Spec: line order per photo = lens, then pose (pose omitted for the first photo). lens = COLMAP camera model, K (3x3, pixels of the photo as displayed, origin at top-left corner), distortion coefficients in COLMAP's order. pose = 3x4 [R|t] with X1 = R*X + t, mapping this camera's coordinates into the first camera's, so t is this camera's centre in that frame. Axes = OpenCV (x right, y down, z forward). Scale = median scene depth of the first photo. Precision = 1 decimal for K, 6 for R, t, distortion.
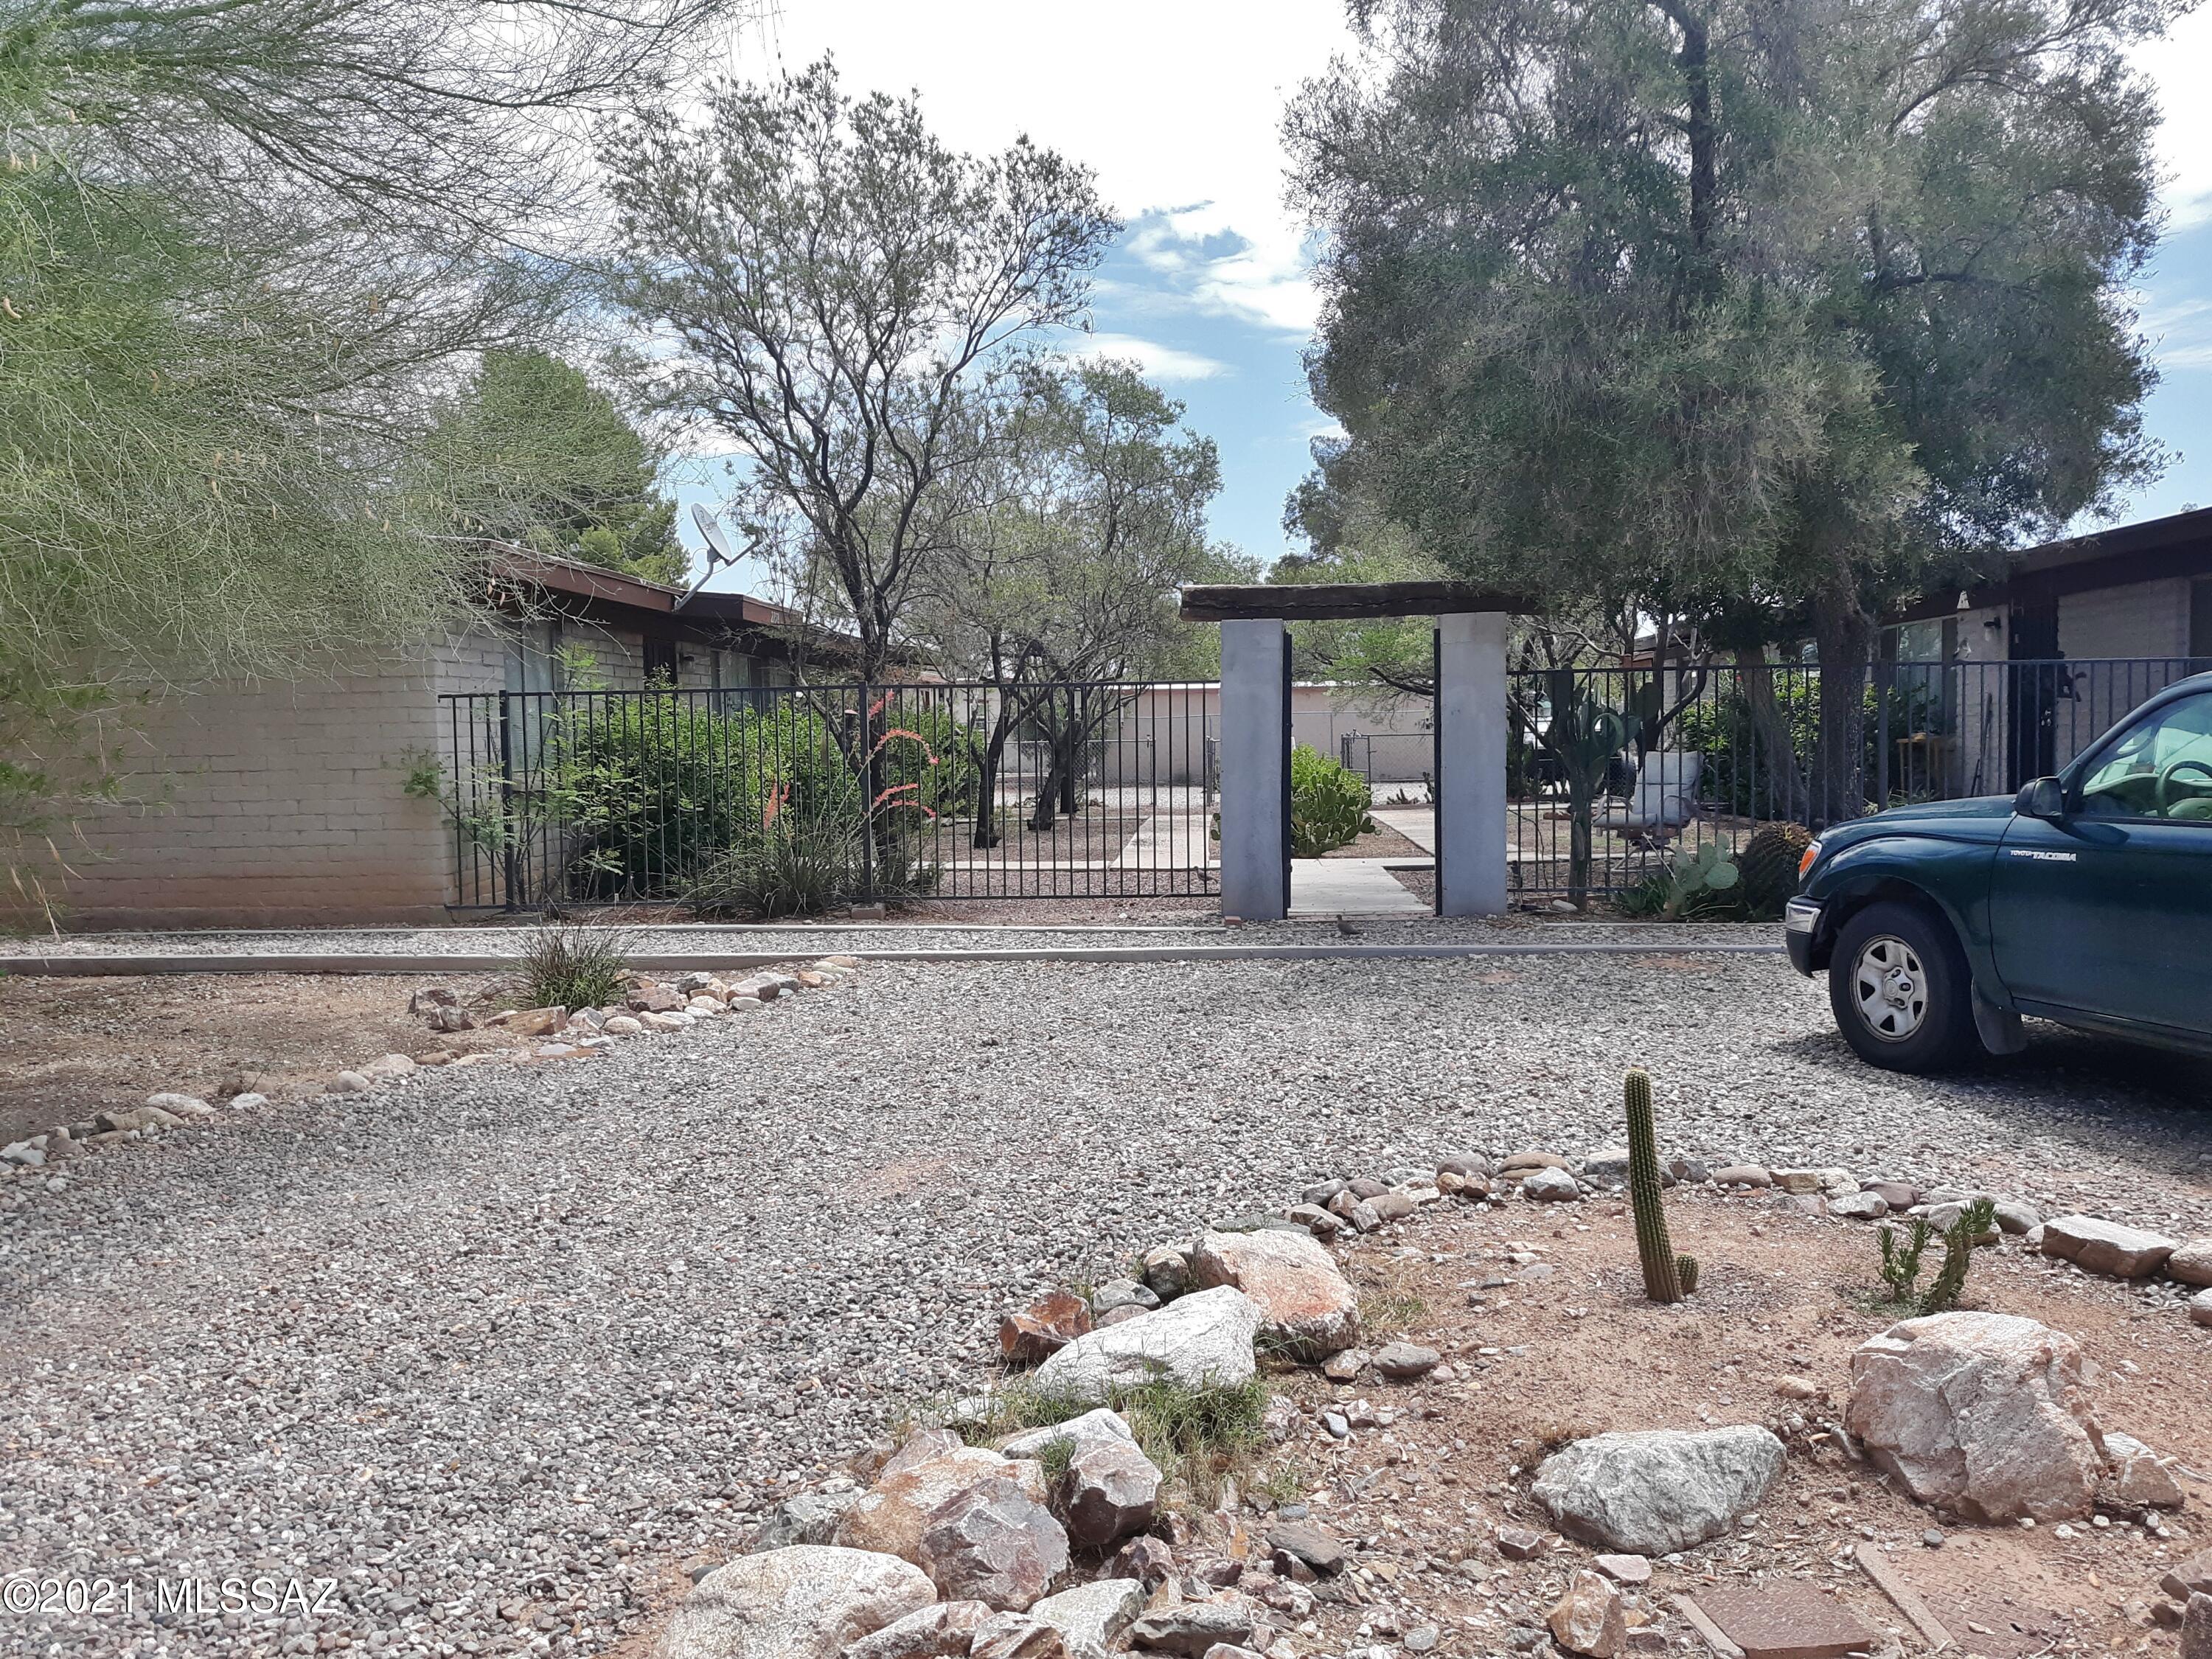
lens RADIAL K [[1840.2, 0, 1105.5], [0, 1840.2, 876.2], [0, 0, 1]] dist [0.071527, -0.161852]
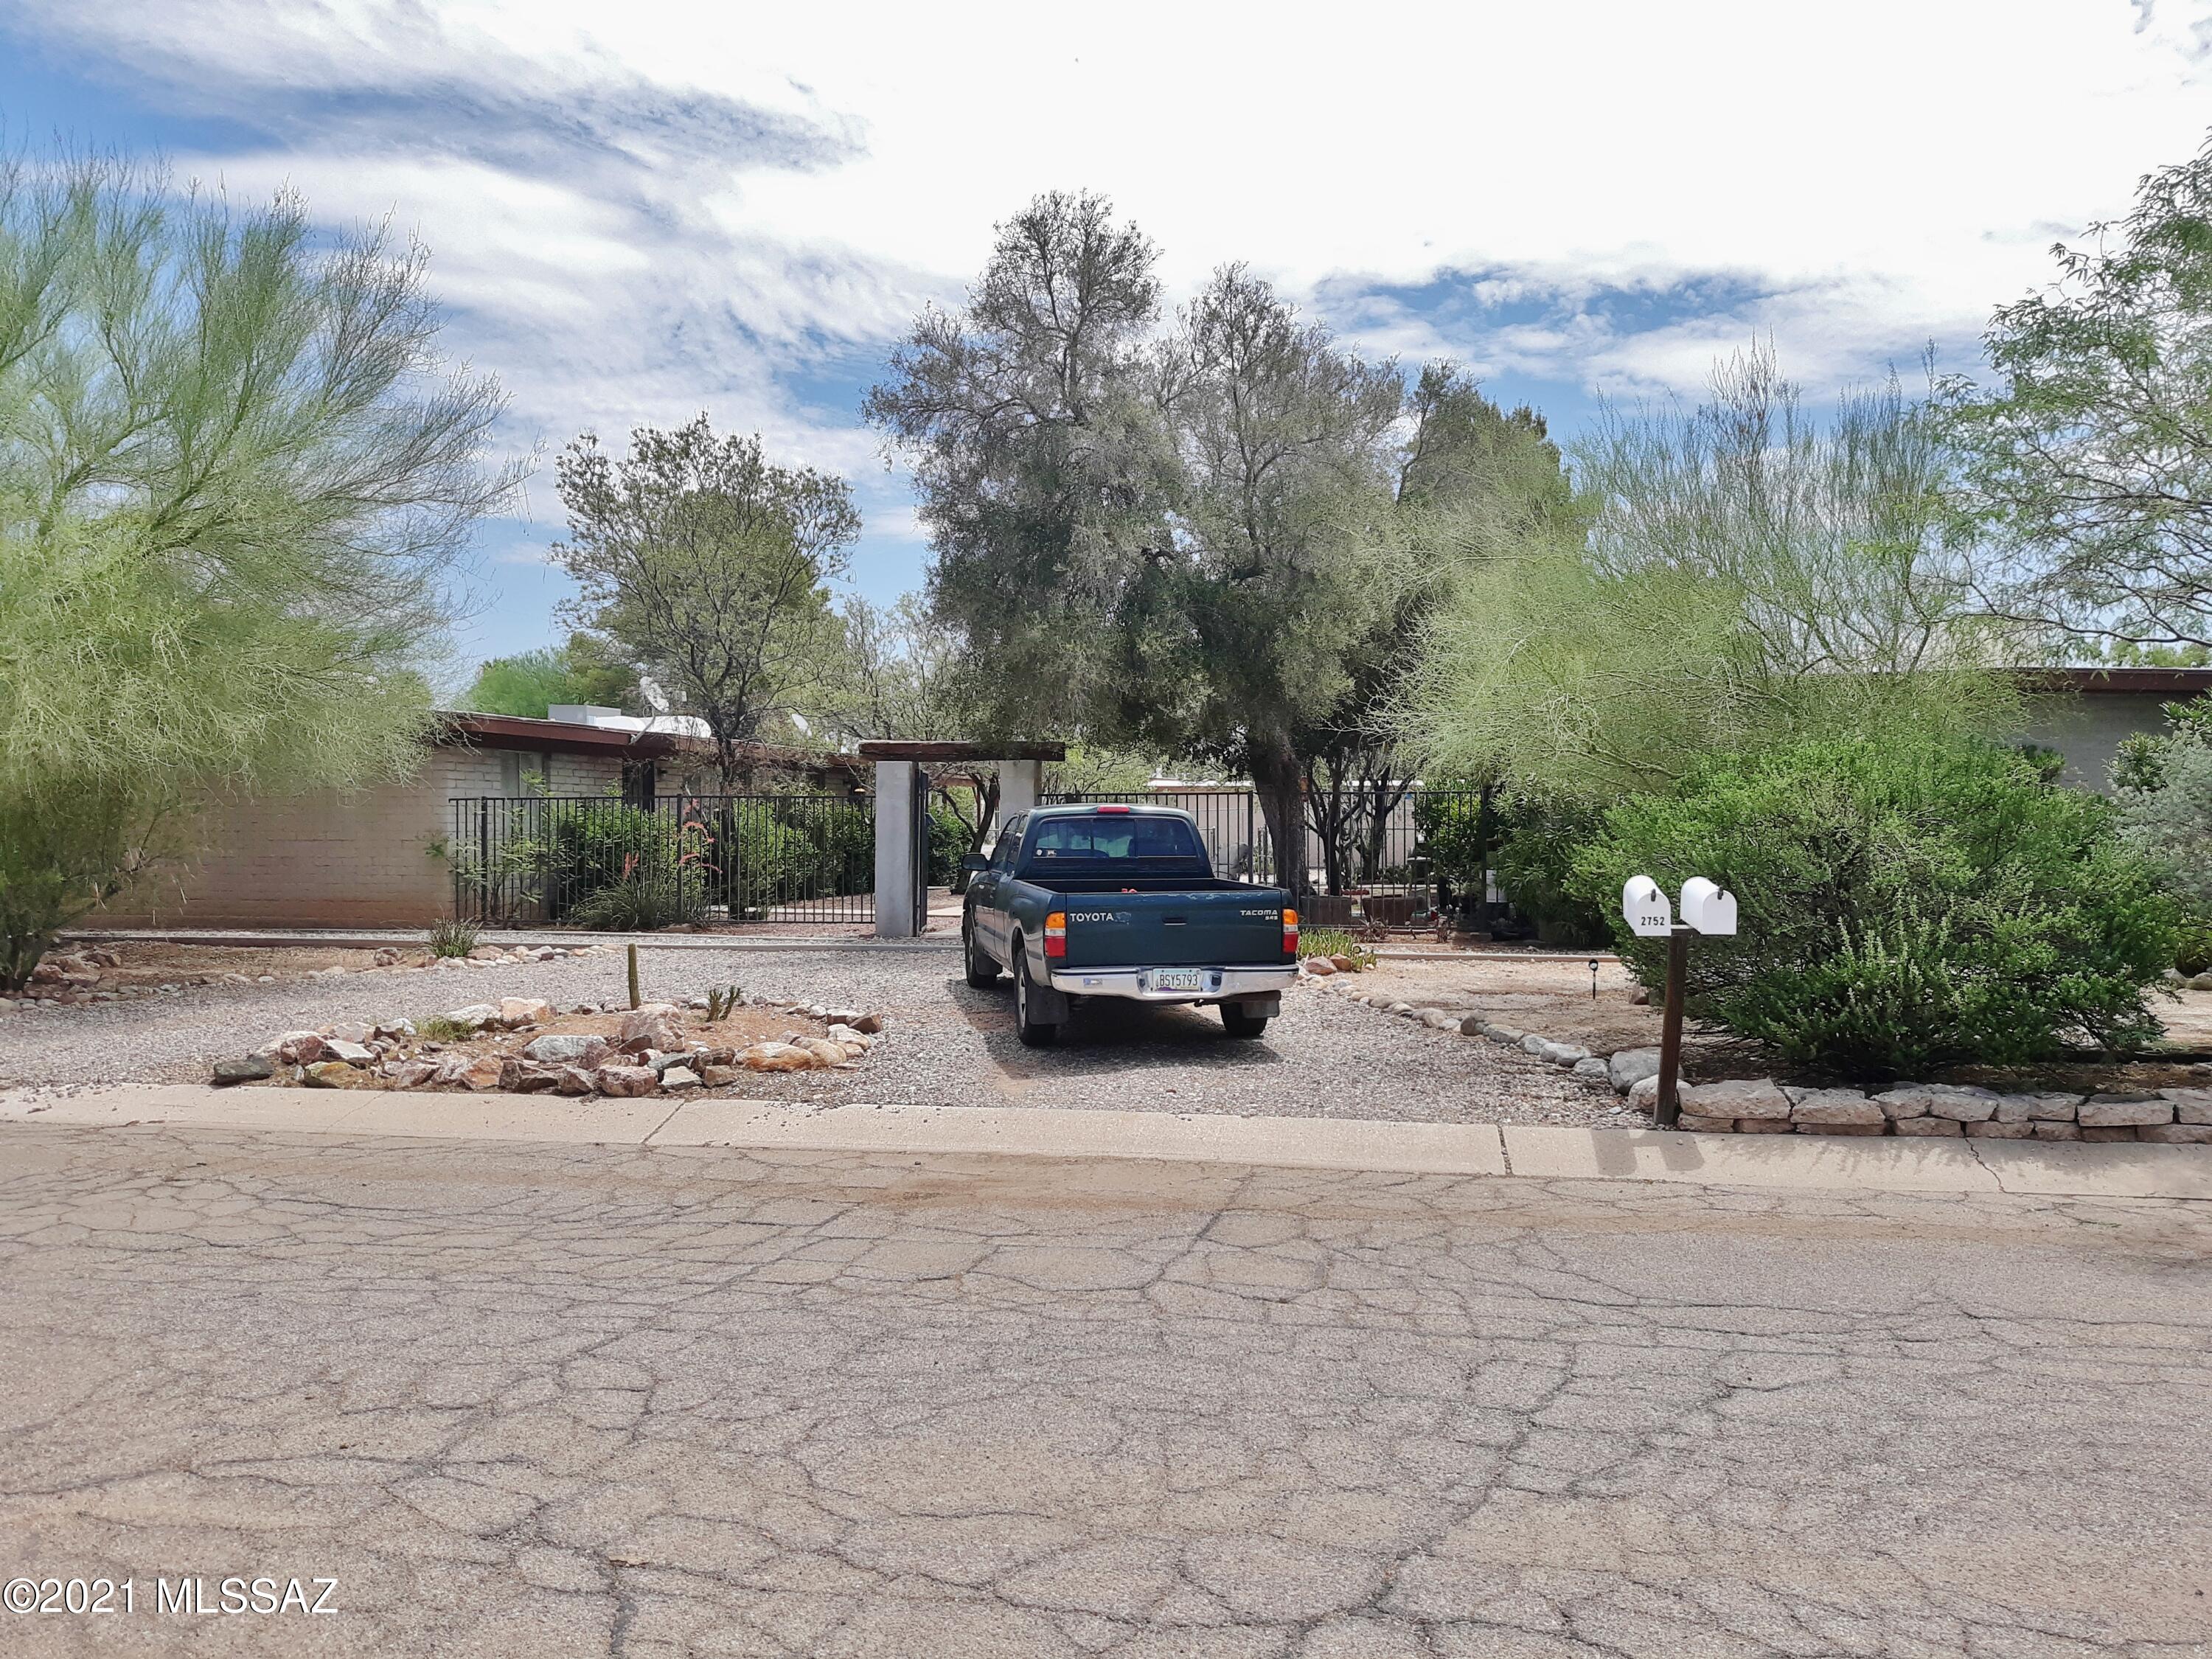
lens RADIAL K [[1840.2, 0, 1105.5], [0, 1840.2, 876.2], [0, 0, 1]] dist [0.071527, -0.161852]
pose [[0.990267, 0.019662, -0.137786, 0.484826], [-0.026572, 0.998470, -0.048491, 0.041952], [0.136622, 0.051681, 0.989274, -0.619226]]
